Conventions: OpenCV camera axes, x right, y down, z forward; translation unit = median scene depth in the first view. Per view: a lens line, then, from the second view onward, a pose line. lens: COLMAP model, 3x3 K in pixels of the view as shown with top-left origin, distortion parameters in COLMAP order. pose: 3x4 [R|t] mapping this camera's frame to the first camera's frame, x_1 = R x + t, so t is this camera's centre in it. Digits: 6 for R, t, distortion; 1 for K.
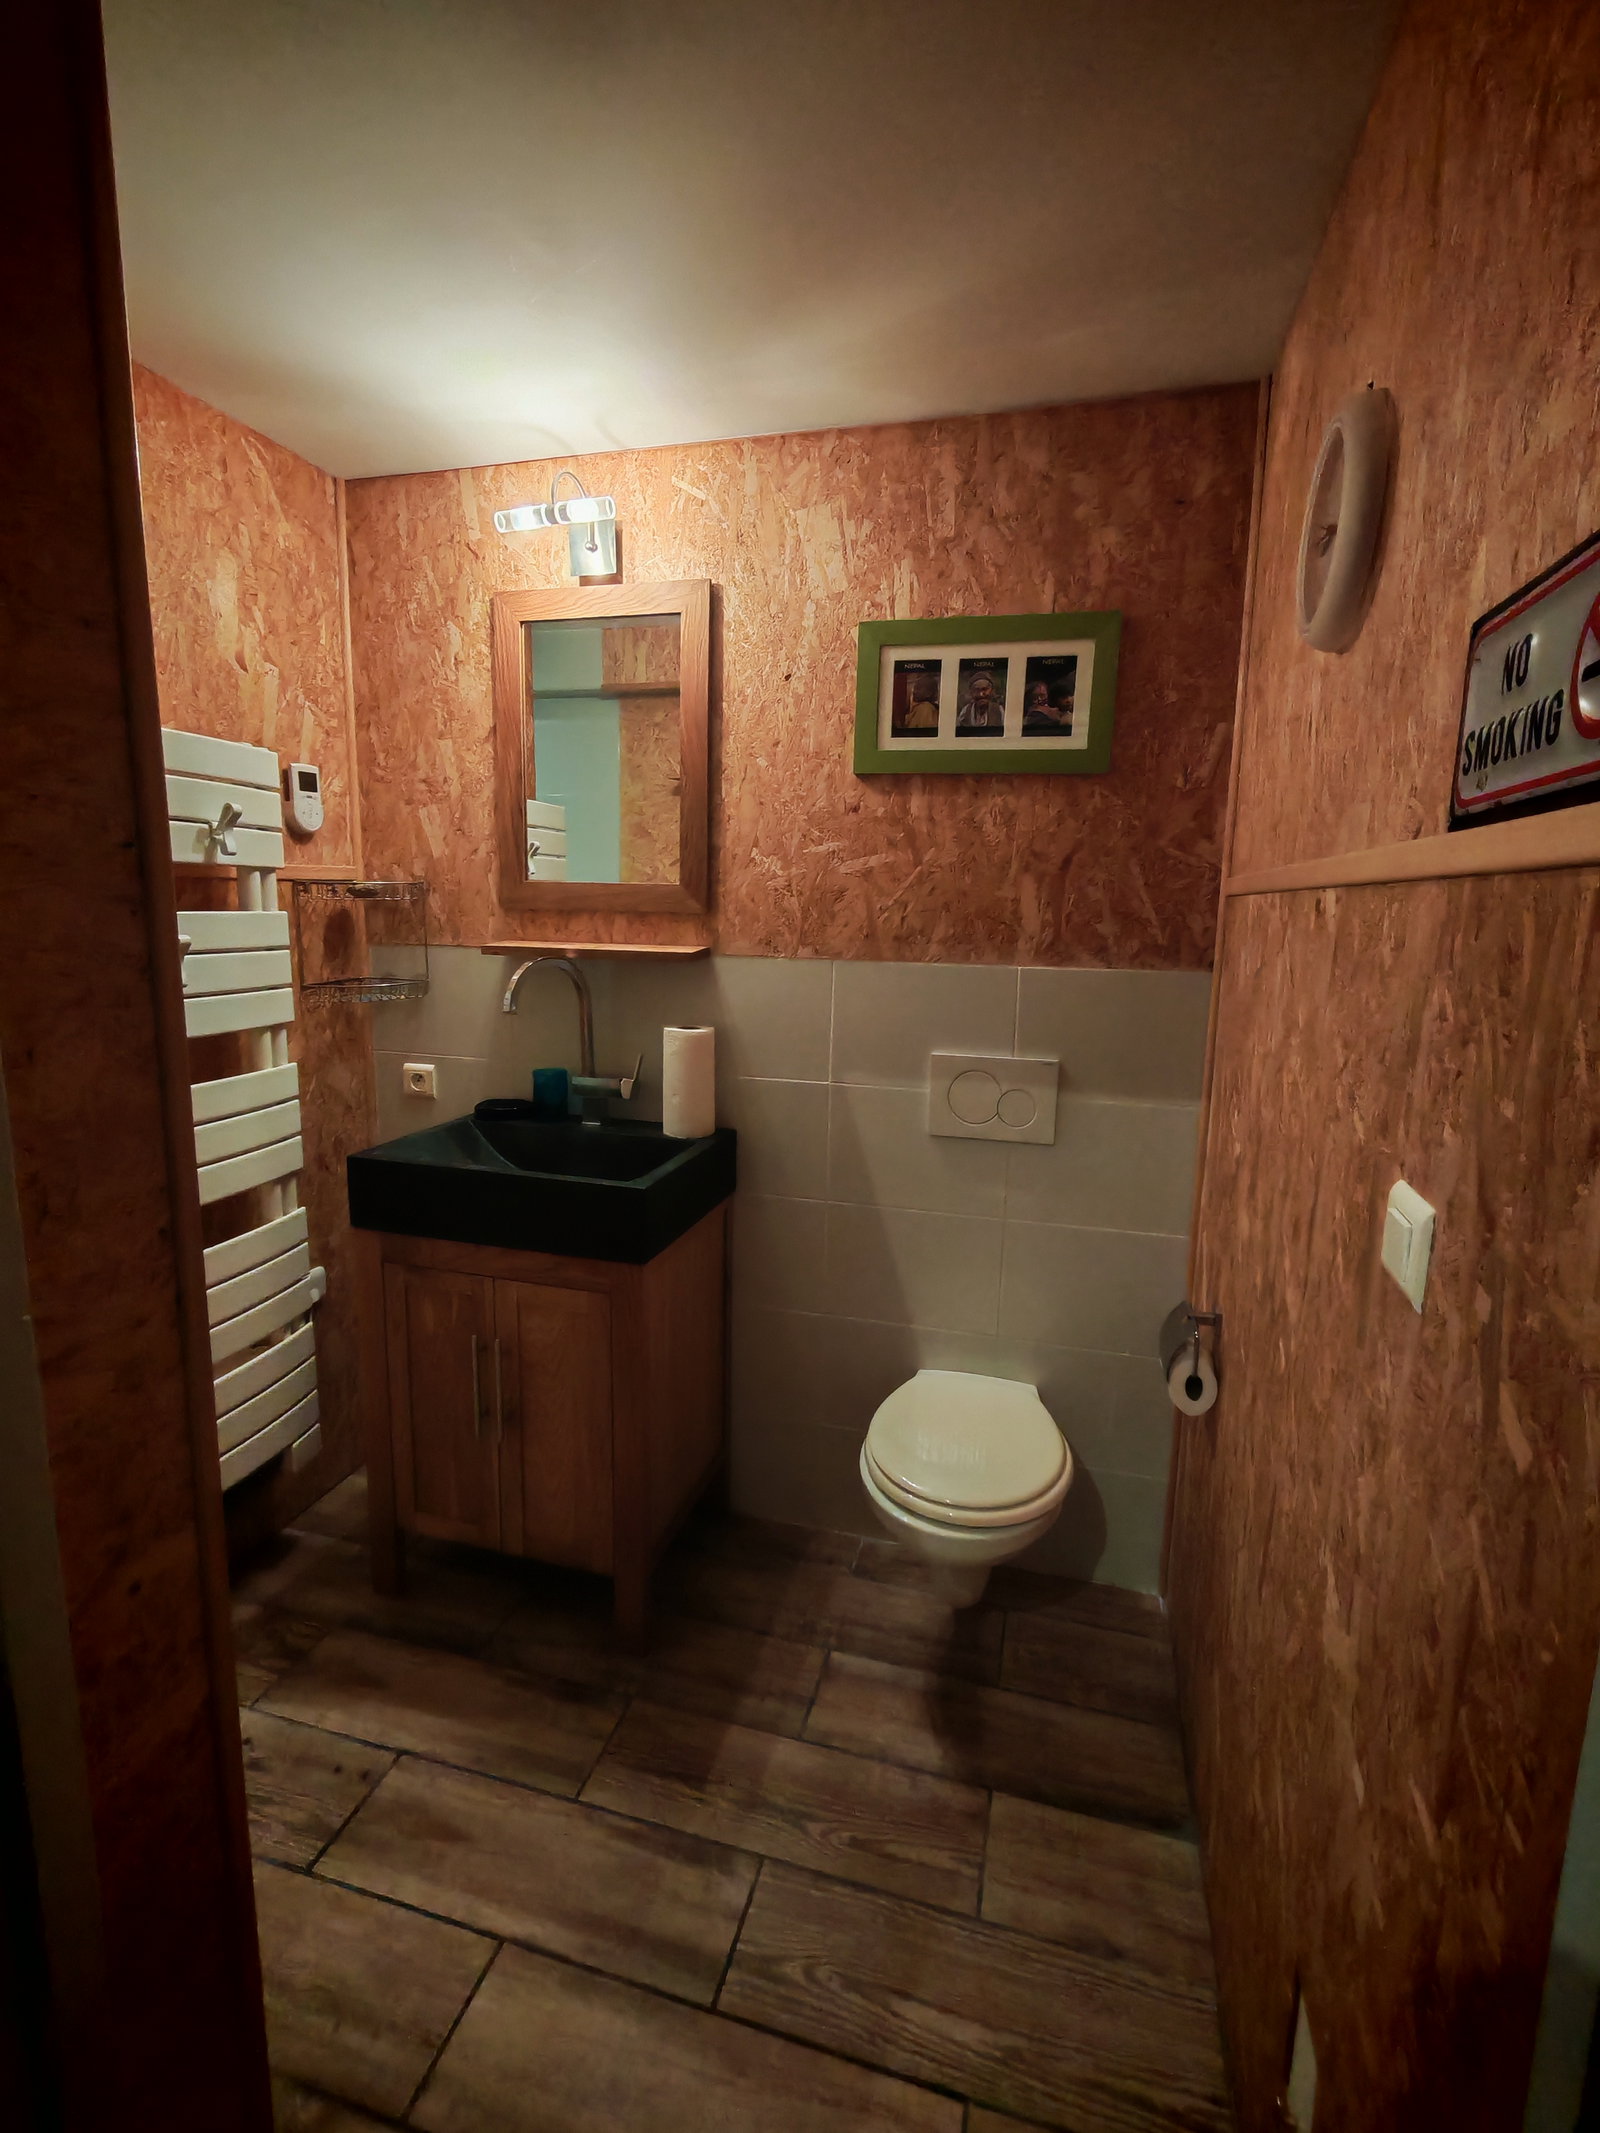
lens RADIAL K [[1005.8, 0, 800.0], [0, 1005.8, 1066.5], [0, 0, 1]] dist [0.000346, 0.000024]
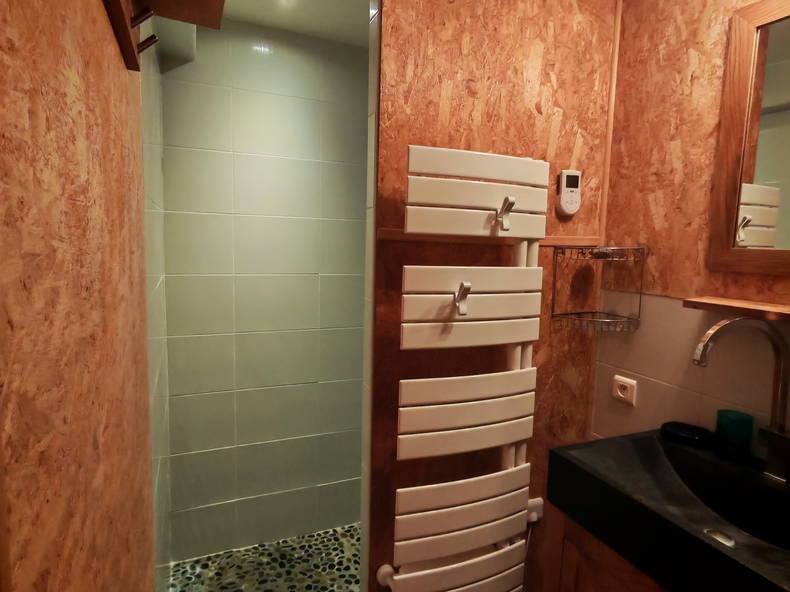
lens RADIAL K [[487.9, 0, 395.0], [0, 487.9, 296.0], [0, 0, 1]] dist [-0.004320, 0.002393]
pose [[0.641214, 0.084524, -0.762693, -0.086927], [-0.138439, 0.990349, -0.006634, -0.070539], [0.754771, 0.109840, 0.646727, 0.340236]]
